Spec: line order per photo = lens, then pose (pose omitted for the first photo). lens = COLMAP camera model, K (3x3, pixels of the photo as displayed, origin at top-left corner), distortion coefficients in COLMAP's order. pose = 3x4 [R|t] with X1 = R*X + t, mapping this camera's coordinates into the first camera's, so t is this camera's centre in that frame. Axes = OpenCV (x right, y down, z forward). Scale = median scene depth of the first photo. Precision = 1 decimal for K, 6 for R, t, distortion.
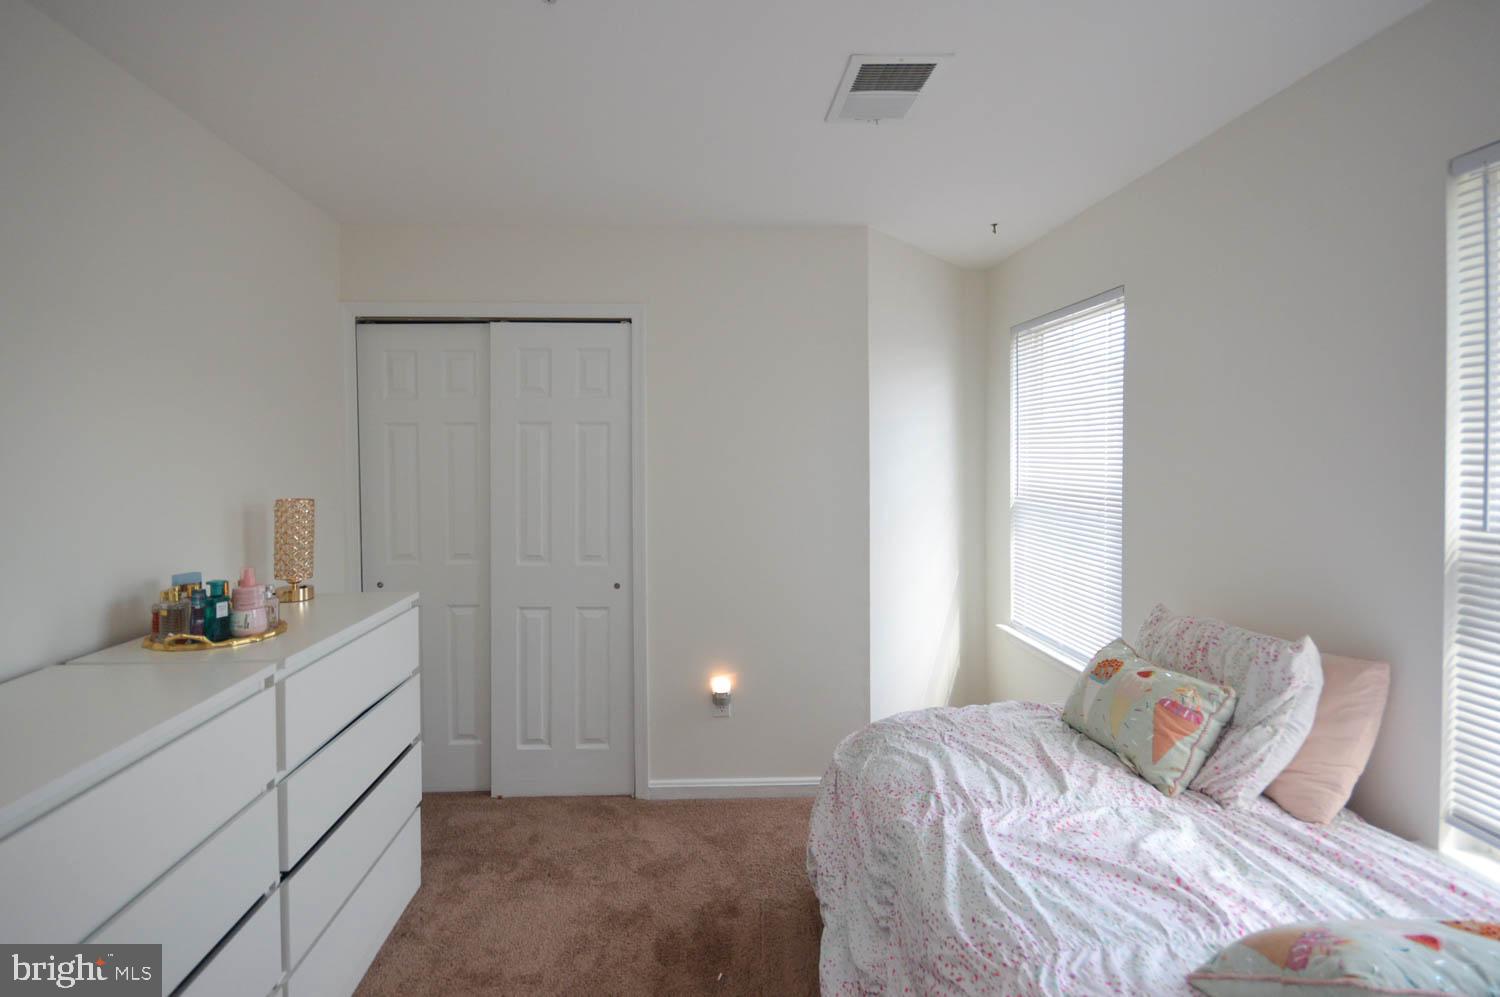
lens RADIAL K [[689.1, 0, 750.0], [0, 689.1, 467.9], [0, 0, 1]] dist [0.003518, -0.005947]
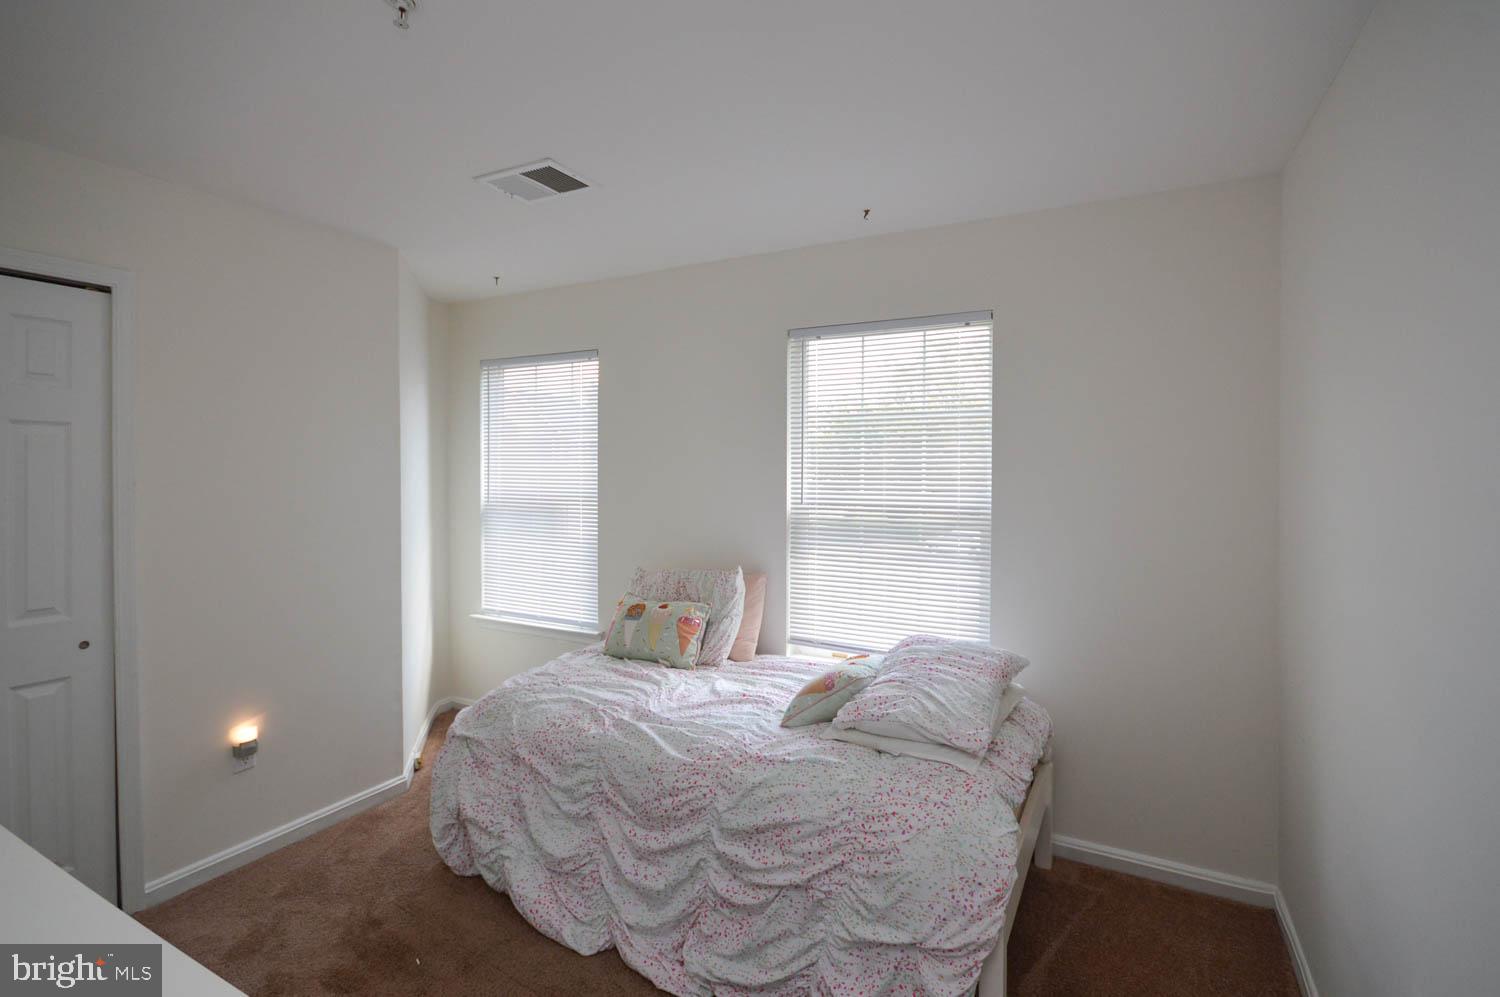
lens RADIAL K [[689.1, 0, 750.0], [0, 689.1, 467.9], [0, 0, 1]] dist [0.003518, -0.005947]
pose [[0.505122, 0.002337, 0.863045, -0.769928], [0.010722, 0.999902, -0.008983, -0.006389], [-0.862981, 0.013792, 0.505048, 0.016899]]
